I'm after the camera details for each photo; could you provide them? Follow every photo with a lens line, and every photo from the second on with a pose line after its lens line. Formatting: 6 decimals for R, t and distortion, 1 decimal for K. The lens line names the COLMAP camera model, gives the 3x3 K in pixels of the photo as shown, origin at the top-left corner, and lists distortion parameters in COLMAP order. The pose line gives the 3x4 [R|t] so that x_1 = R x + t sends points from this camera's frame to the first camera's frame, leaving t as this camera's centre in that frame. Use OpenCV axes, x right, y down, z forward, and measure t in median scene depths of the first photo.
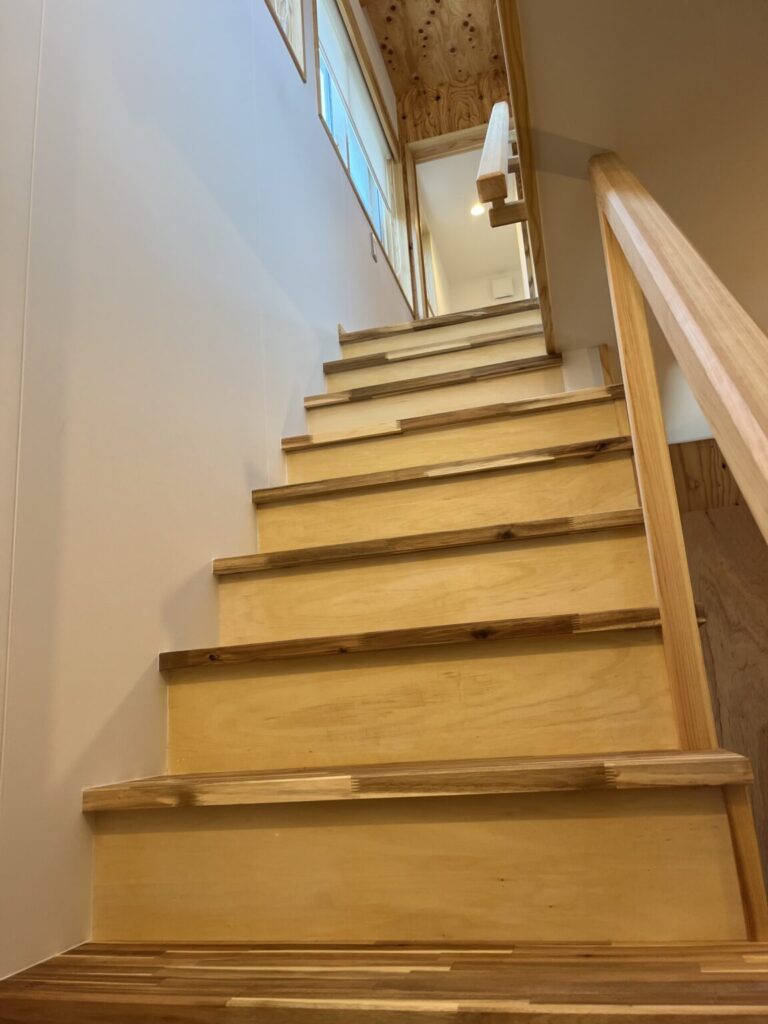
lens RADIAL K [[783.3, 0, 383.2], [0, 783.3, 514.5], [0, 0, 1]] dist [0.058690, -0.089516]
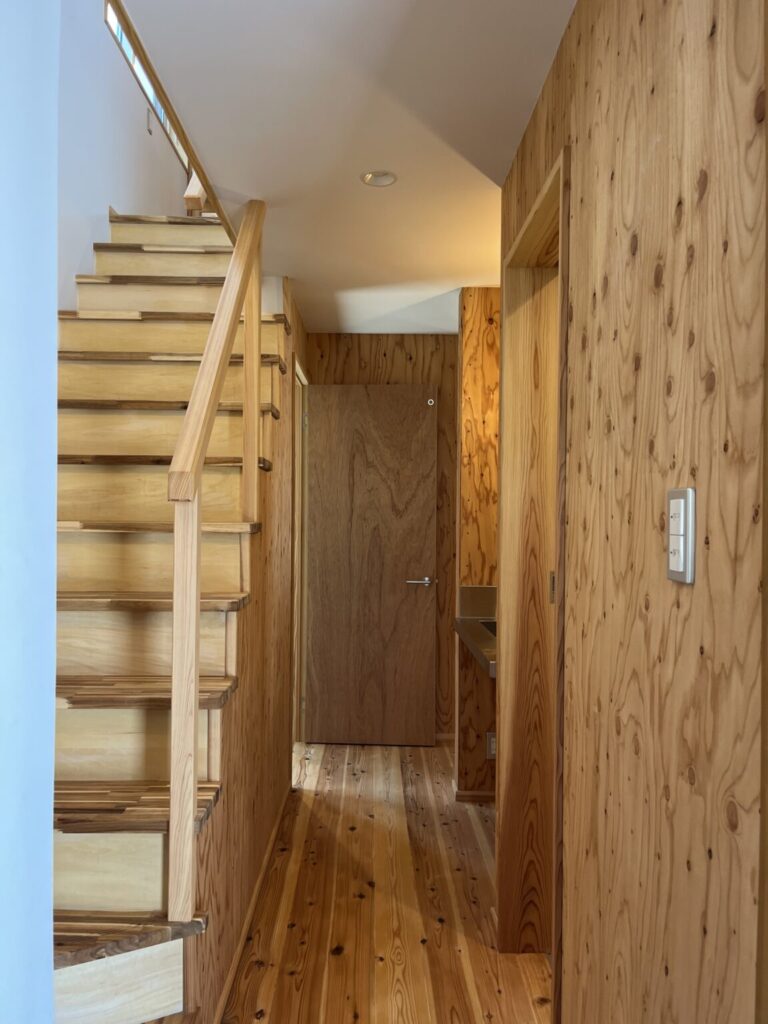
lens RADIAL K [[783.3, 0, 380.1], [0, 783.3, 520.5], [0, 0, 1]] dist [0.058690, -0.089516]
pose [[0.962194, 0.072612, 0.262507, 0.069484], [-0.135646, 0.963530, 0.230674, -0.107323], [-0.236183, -0.257561, 0.936952, -0.465367]]
